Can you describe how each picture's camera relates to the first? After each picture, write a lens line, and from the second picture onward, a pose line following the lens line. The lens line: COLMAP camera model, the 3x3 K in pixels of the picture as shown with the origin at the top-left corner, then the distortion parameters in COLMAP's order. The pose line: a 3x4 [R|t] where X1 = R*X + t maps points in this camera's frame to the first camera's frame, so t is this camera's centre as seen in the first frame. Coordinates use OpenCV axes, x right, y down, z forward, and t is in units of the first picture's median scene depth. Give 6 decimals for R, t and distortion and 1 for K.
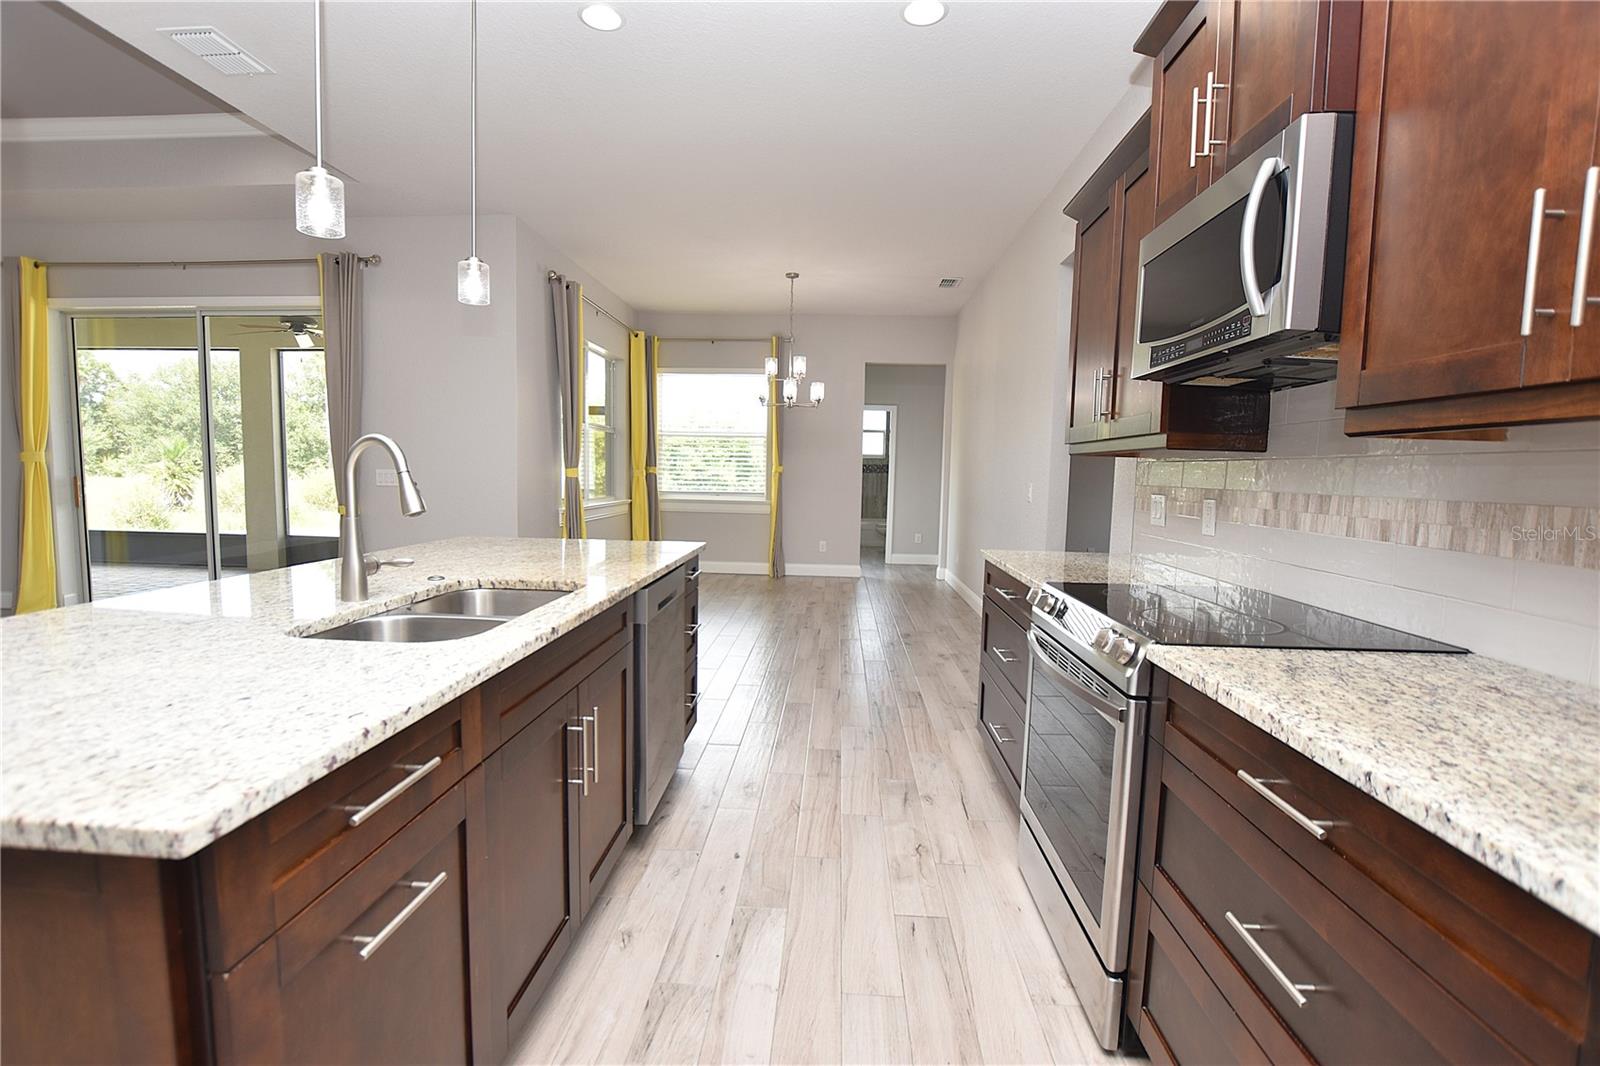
lens RADIAL K [[714.6, 0, 795.2], [0, 714.6, 535.0], [0, 0, 1]] dist [-0.033263, 0.004924]
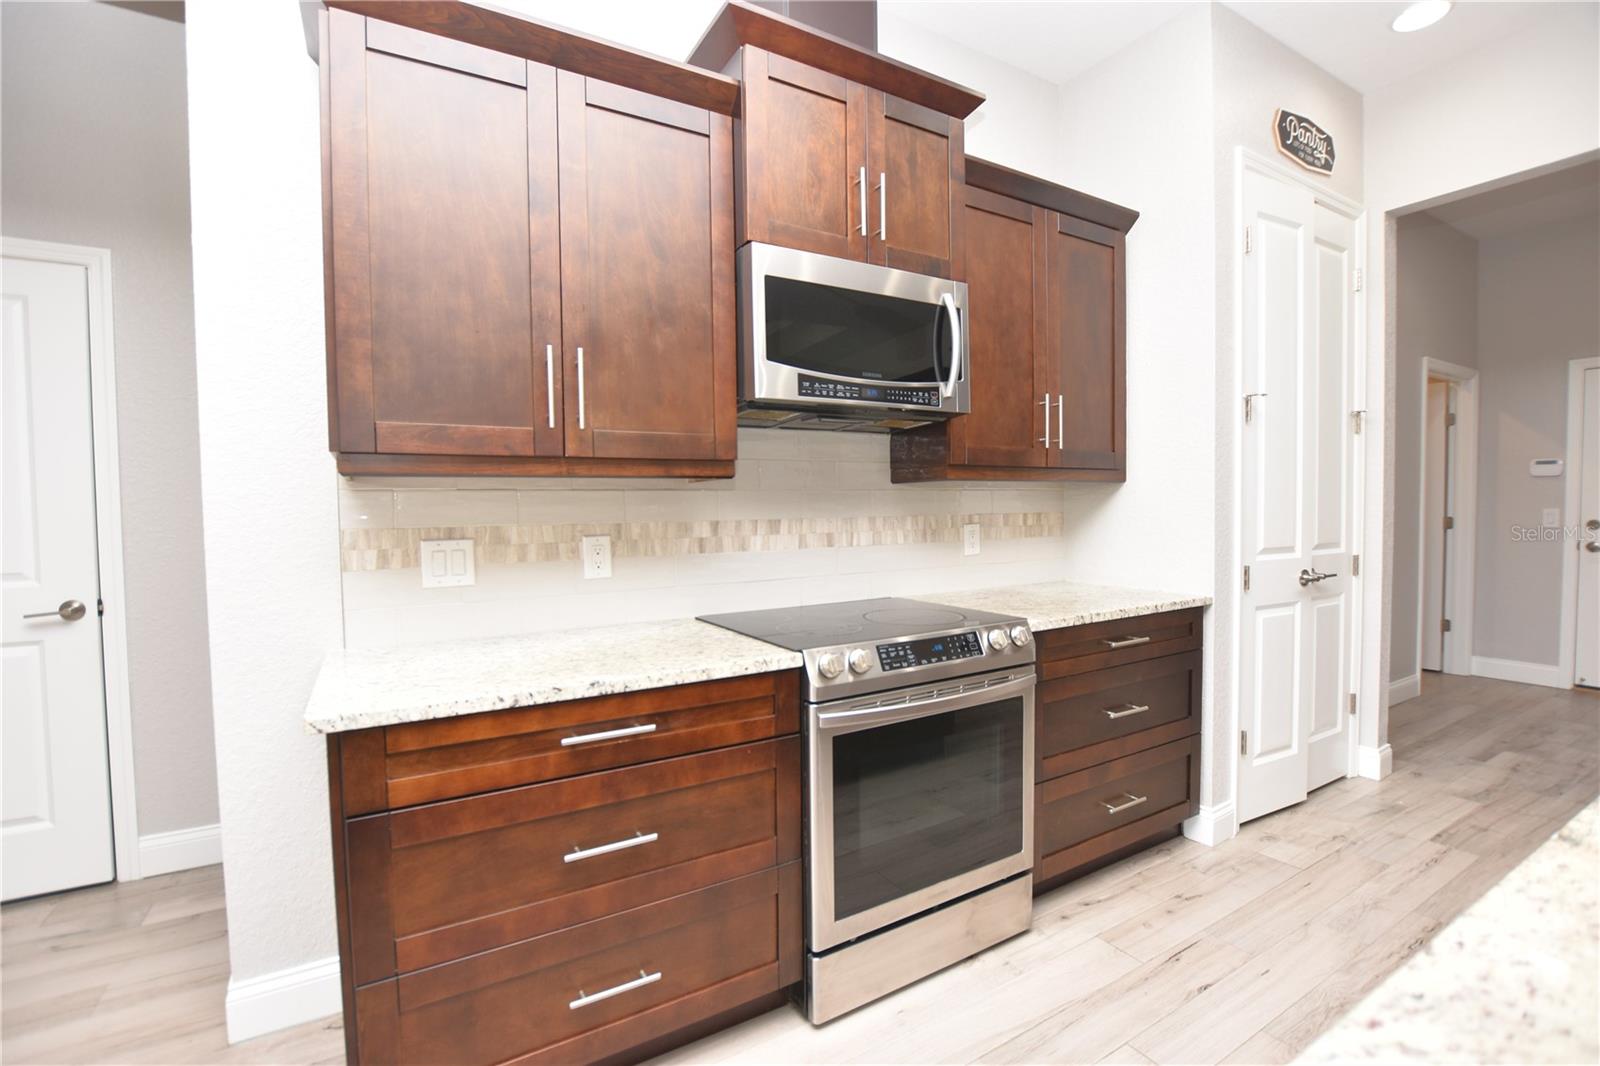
lens RADIAL K [[714.6, 0, 795.2], [0, 714.6, 535.0], [0, 0, 1]] dist [-0.033263, 0.004924]
pose [[-0.558984, -0.049398, 0.827705, -0.379529], [0.074643, 0.991173, 0.109563, -0.192357], [-0.825812, 0.123027, -0.550363, 1.933298]]
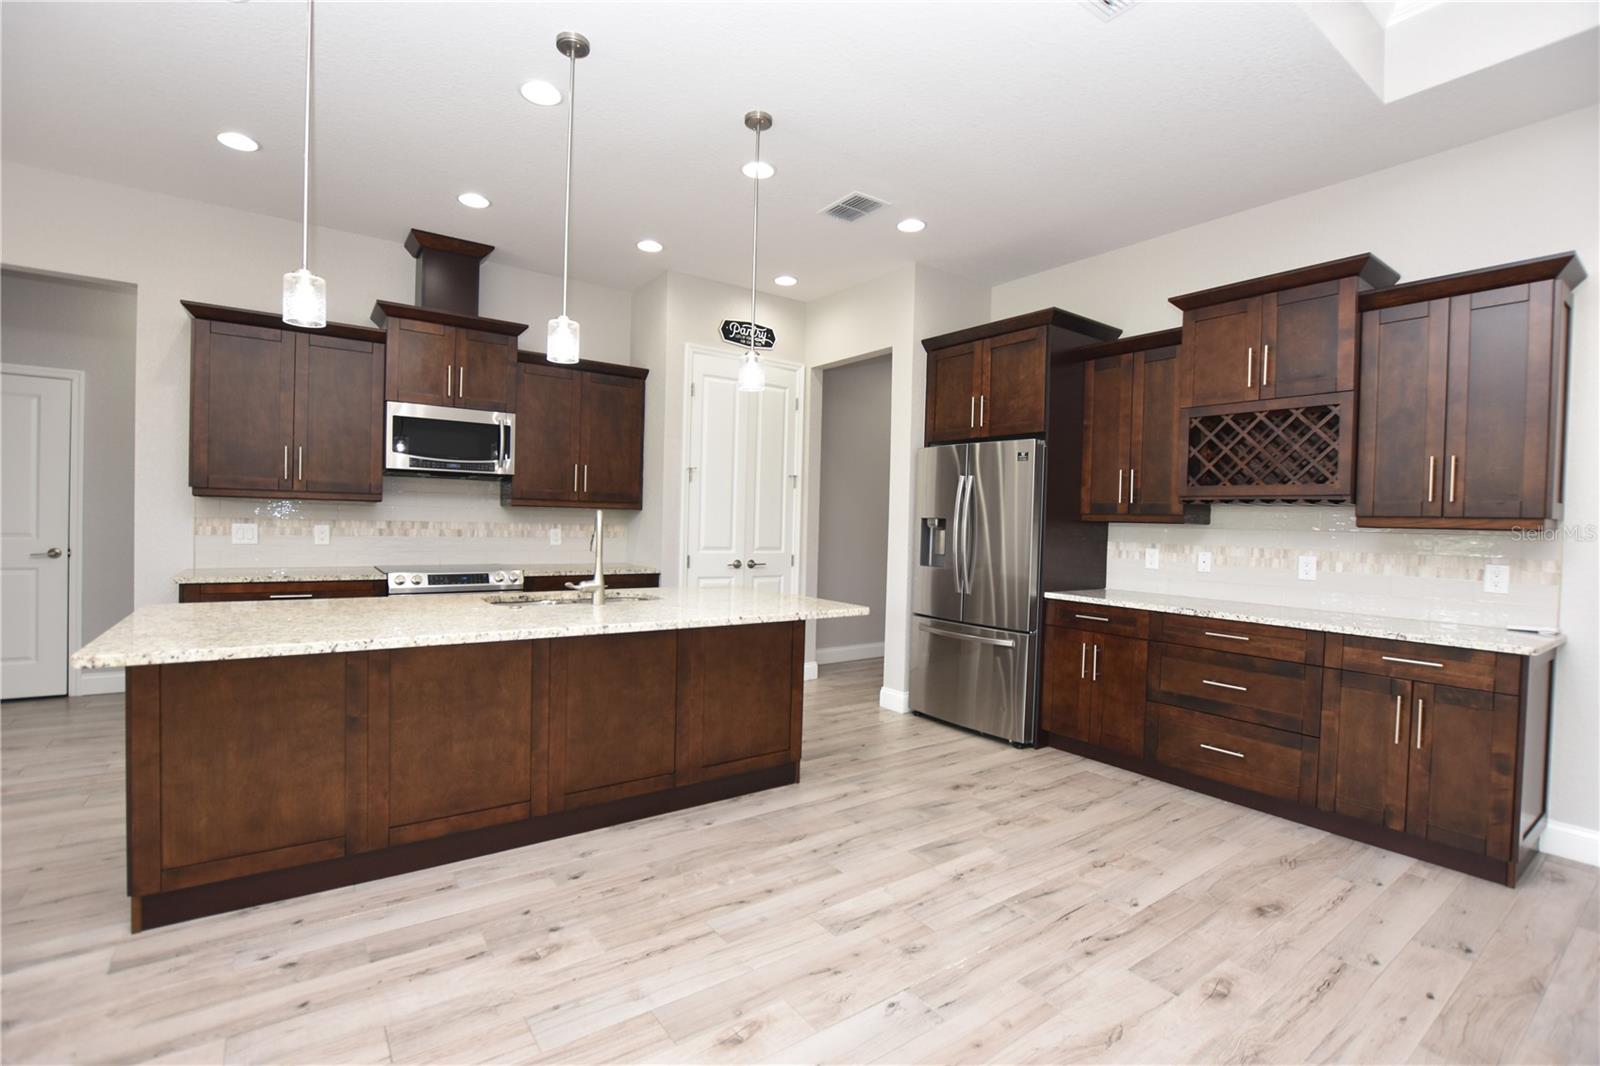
lens RADIAL K [[714.6, 0, 795.2], [0, 714.6, 535.0], [0, 0, 1]] dist [-0.033263, 0.004924]
pose [[-0.629444, -0.054839, 0.775108, -2.440282], [0.029085, 0.995145, 0.094025, -0.245224], [-0.776501, 0.081728, -0.624793, 1.810815]]
